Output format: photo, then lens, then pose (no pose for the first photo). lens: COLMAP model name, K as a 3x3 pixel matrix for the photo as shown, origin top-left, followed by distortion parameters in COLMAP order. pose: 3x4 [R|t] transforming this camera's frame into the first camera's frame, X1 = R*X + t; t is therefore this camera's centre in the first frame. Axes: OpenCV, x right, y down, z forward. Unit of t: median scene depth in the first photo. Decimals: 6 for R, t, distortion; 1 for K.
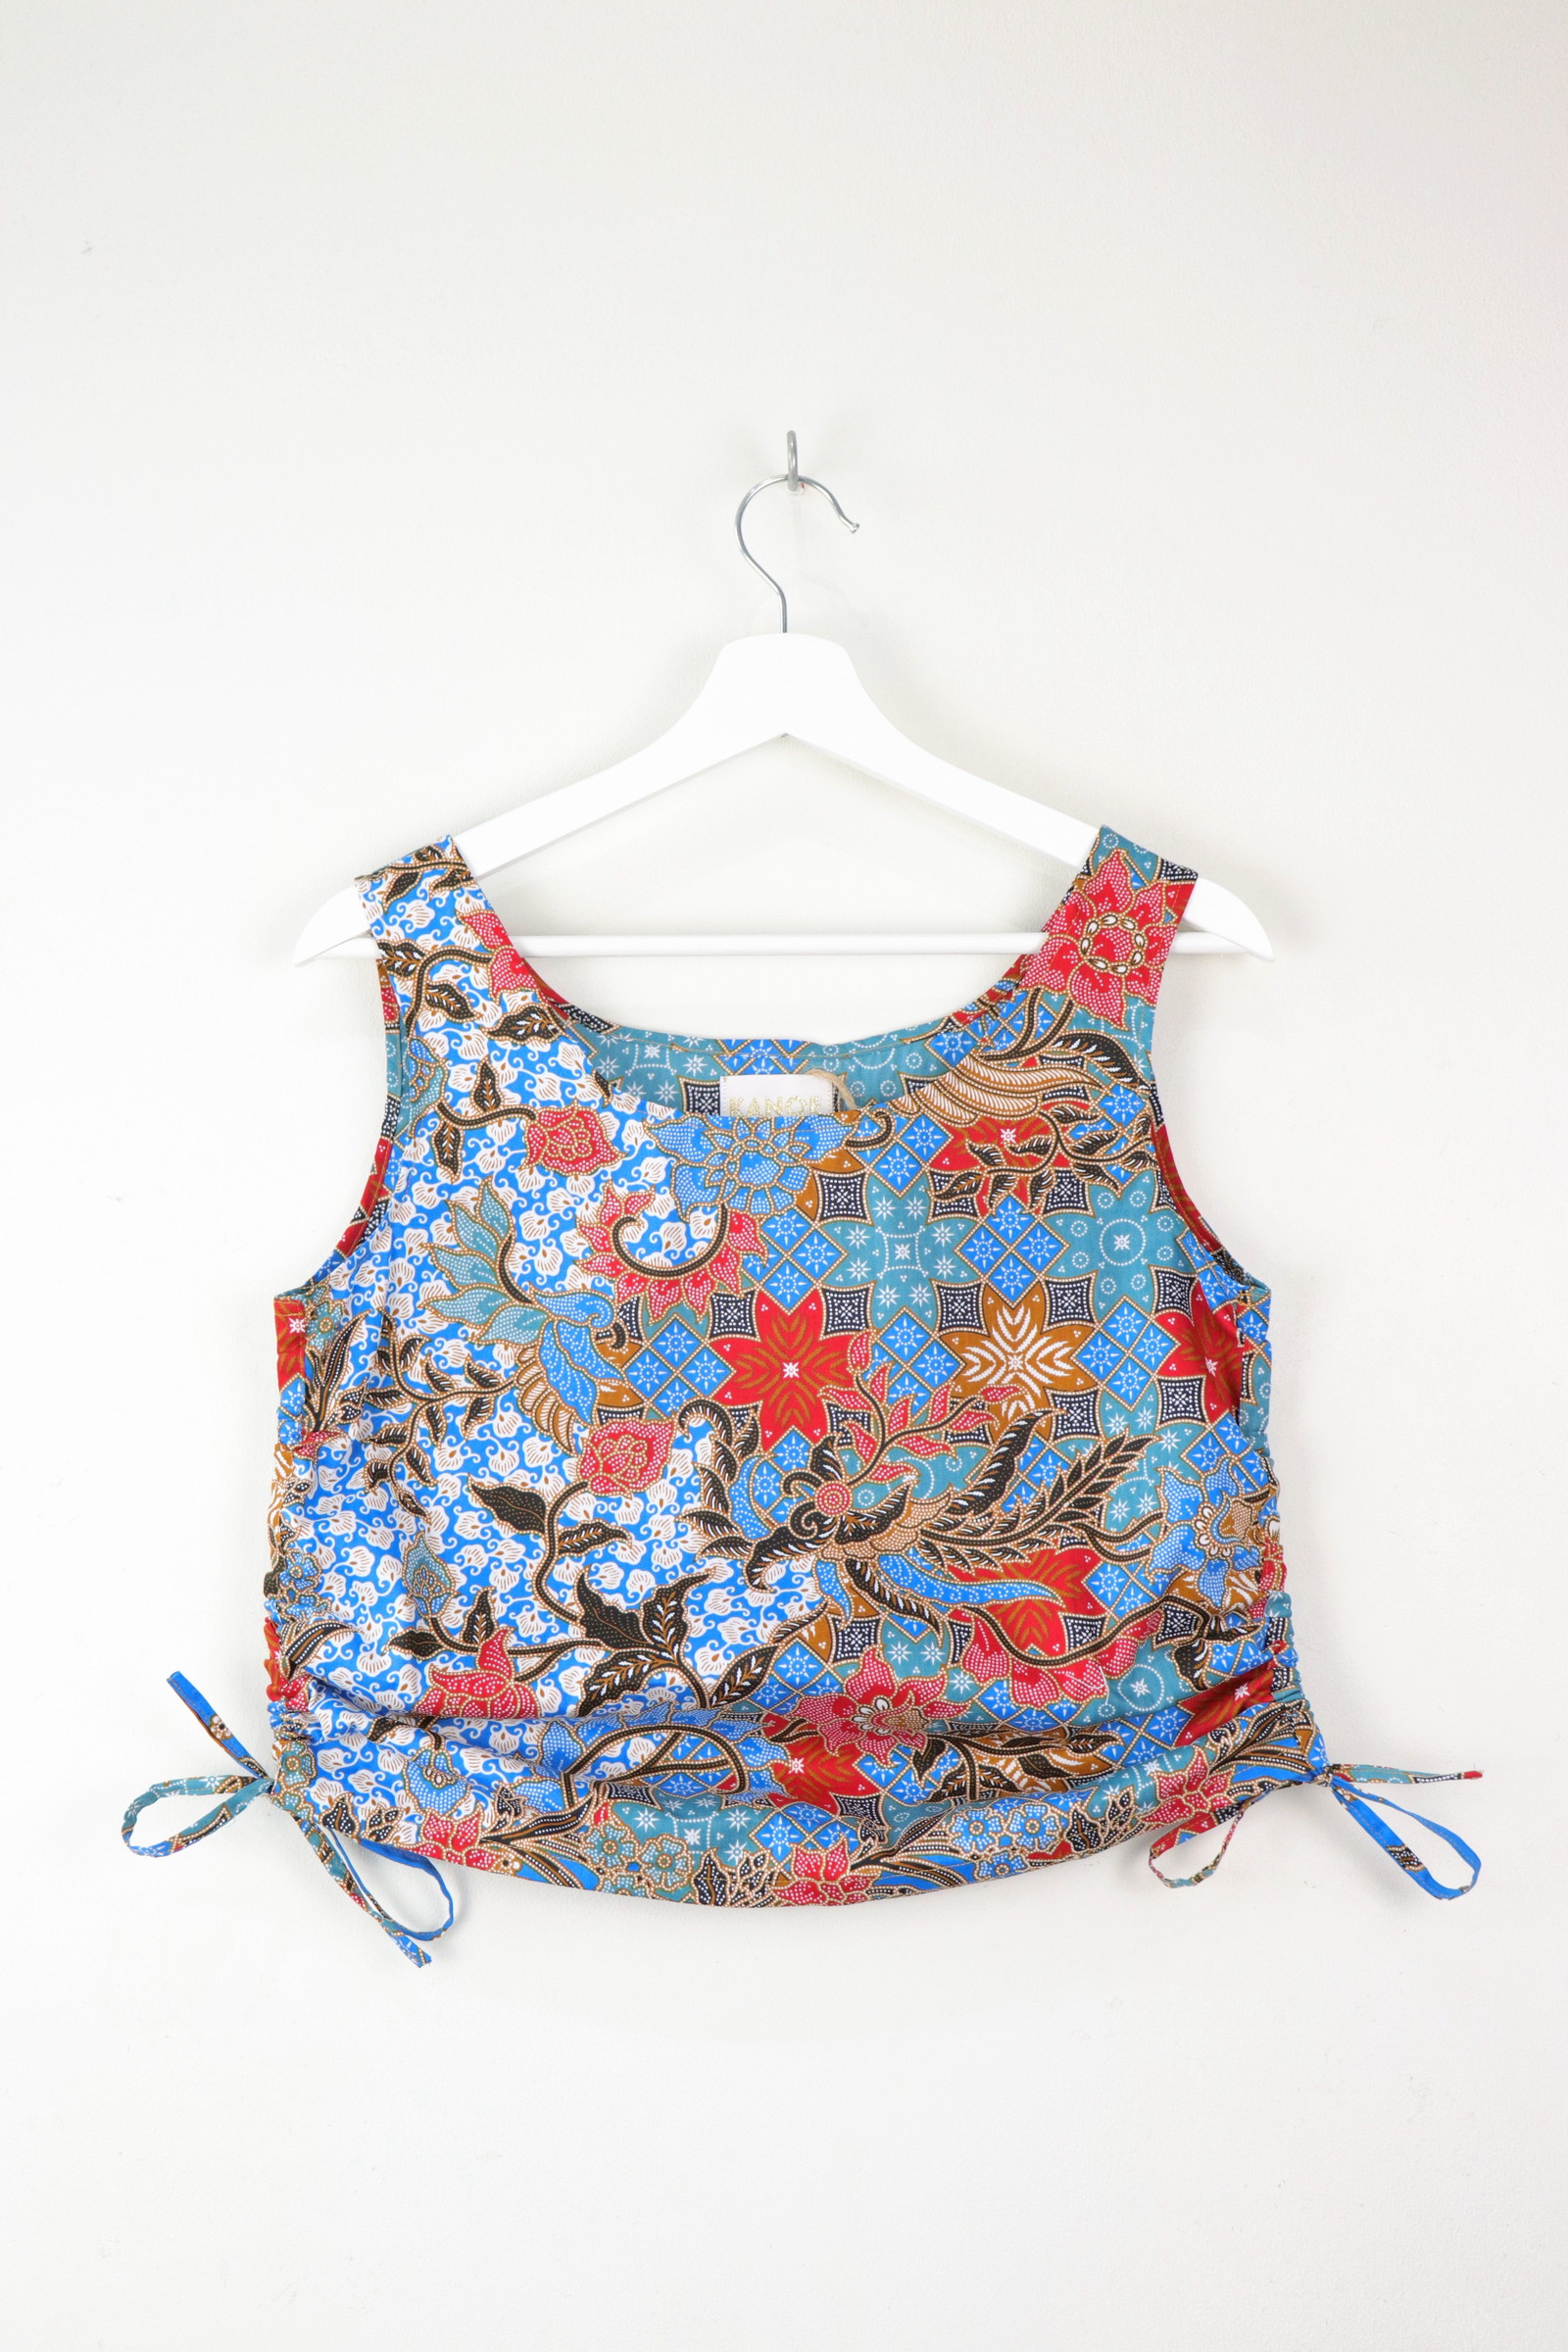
lens RADIAL K [[3167.2, 0, 883.2], [0, 3167.2, 1241.6], [0, 0, 1]] dist [-0.044506, 0.000000]
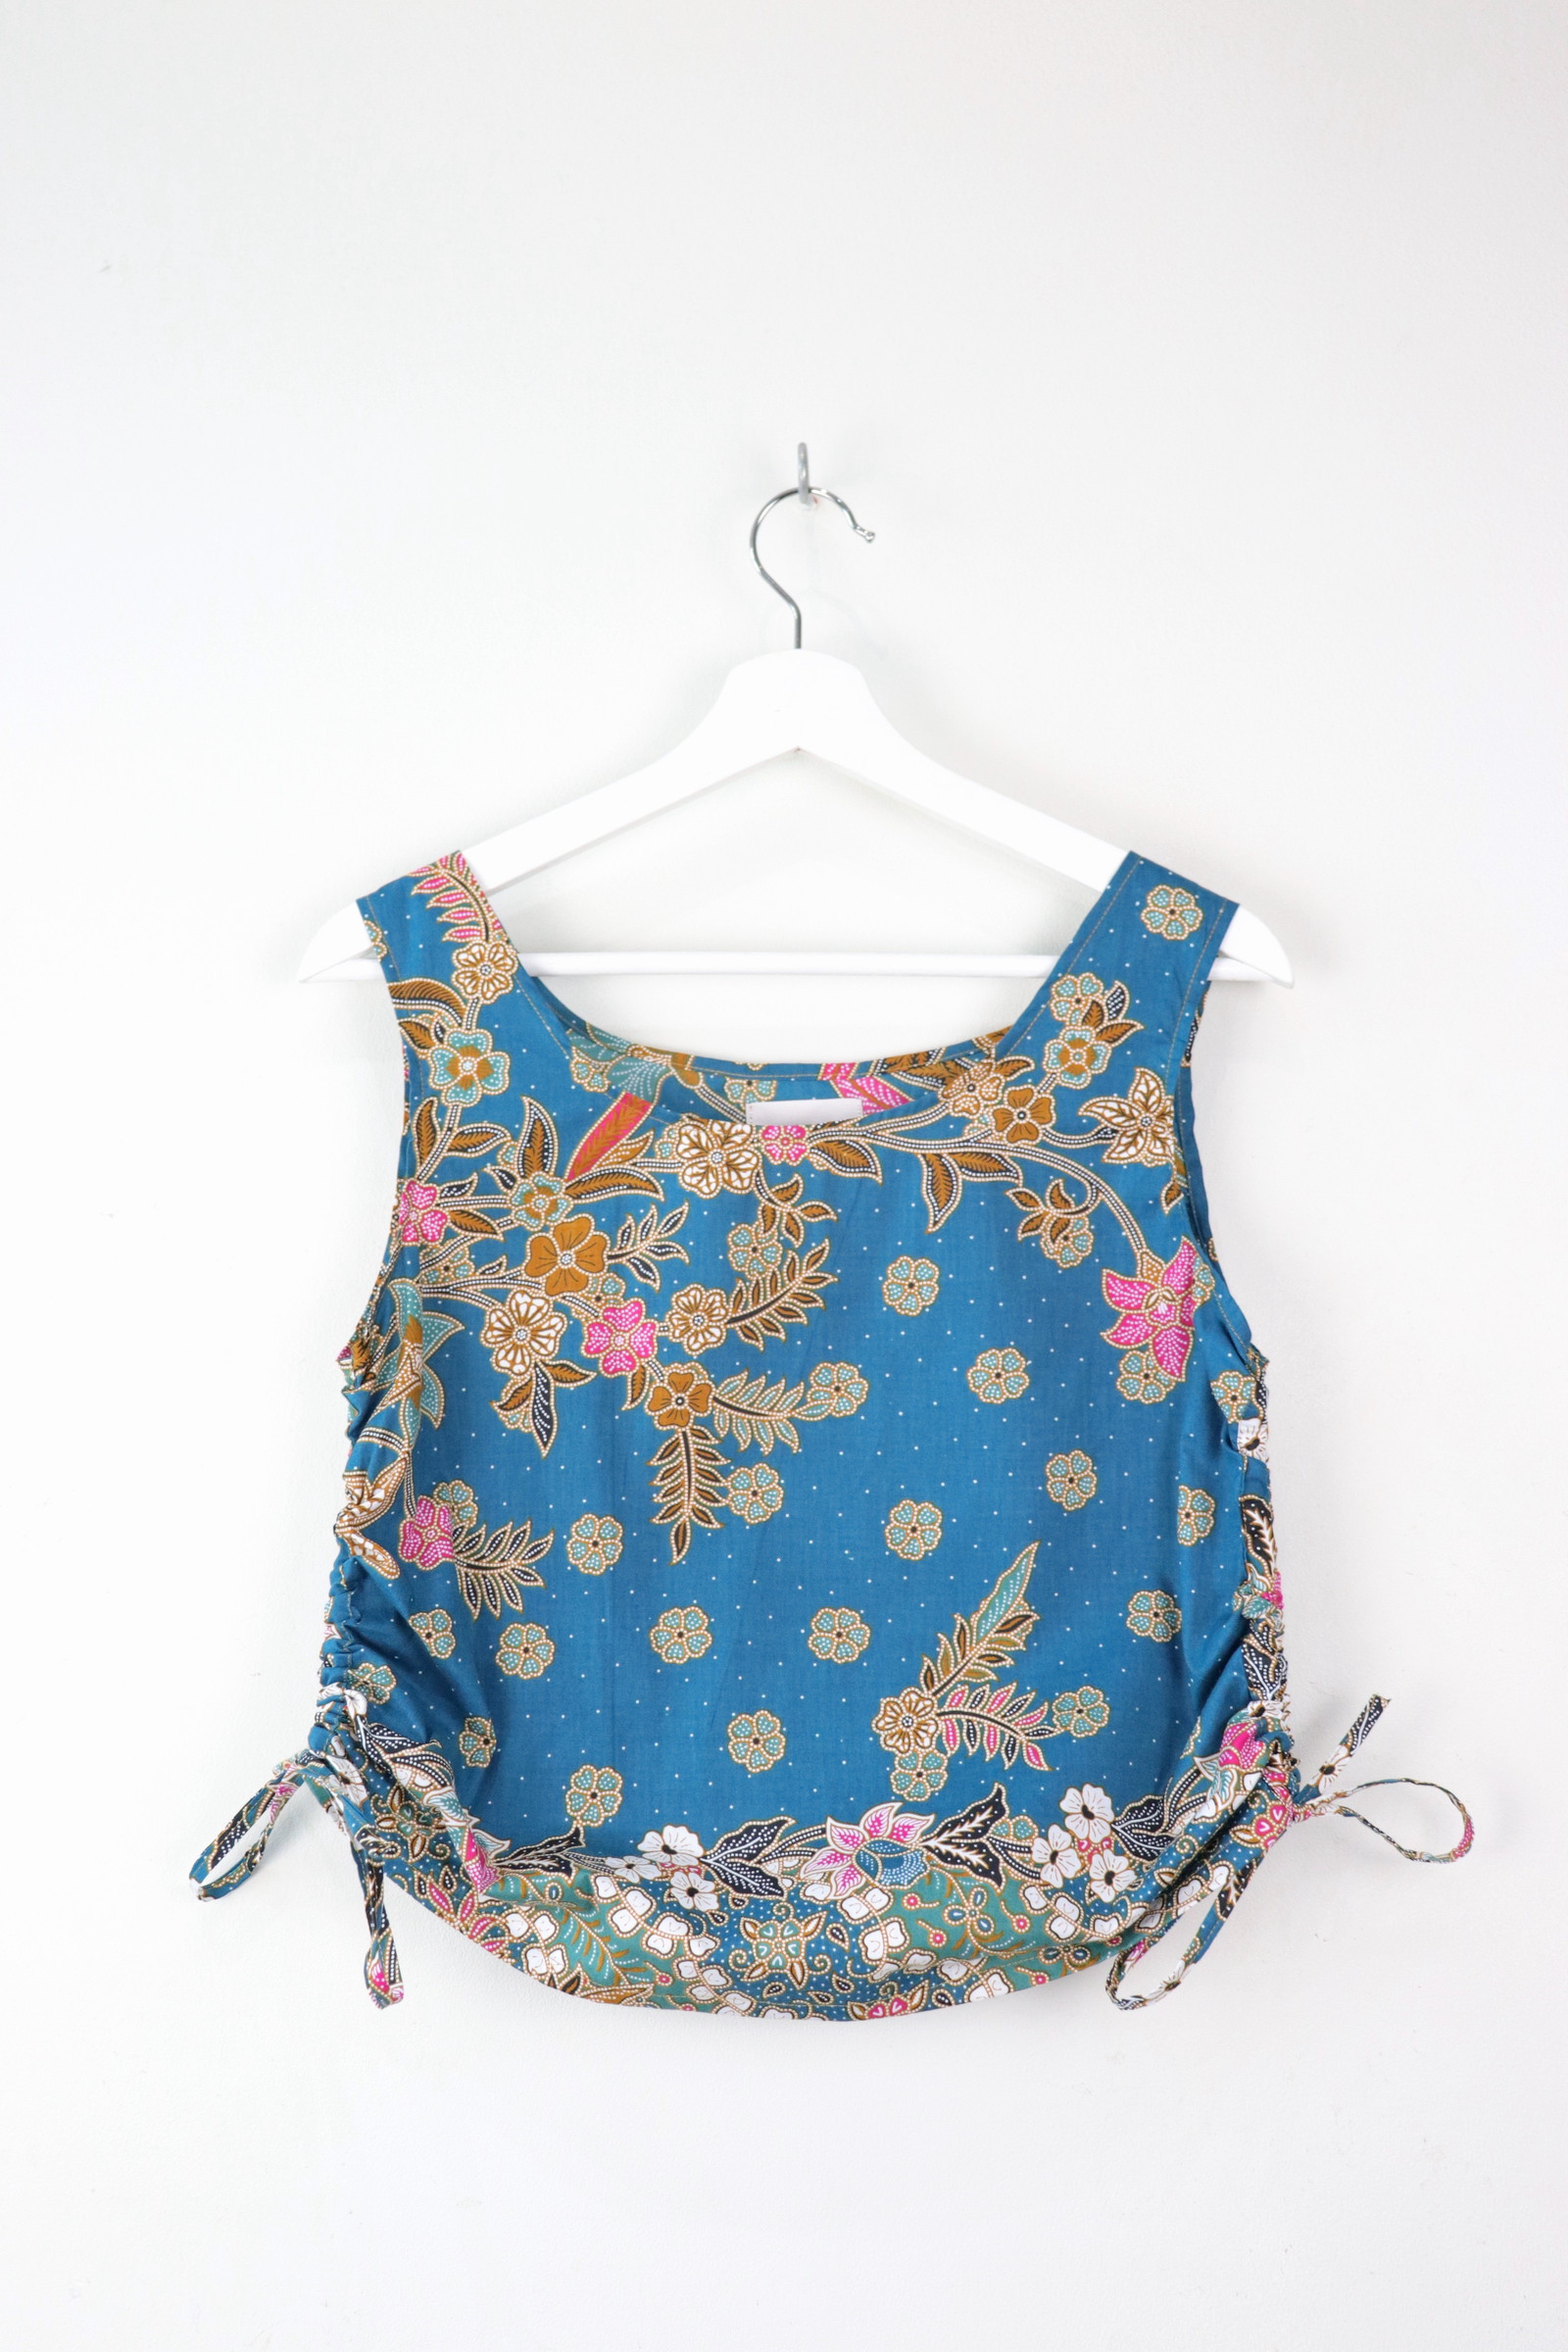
lens RADIAL K [[2827.7, 0, 805.6], [0, 2827.7, 1186.3], [0, 0, 1]] dist [-0.041249, 0.000000]
pose [[0.998766, 0.002527, -0.049594, 0.017759], [-0.003444, 0.999825, -0.018414, -0.005225], [0.049538, 0.018562, 0.998600, 0.120419]]
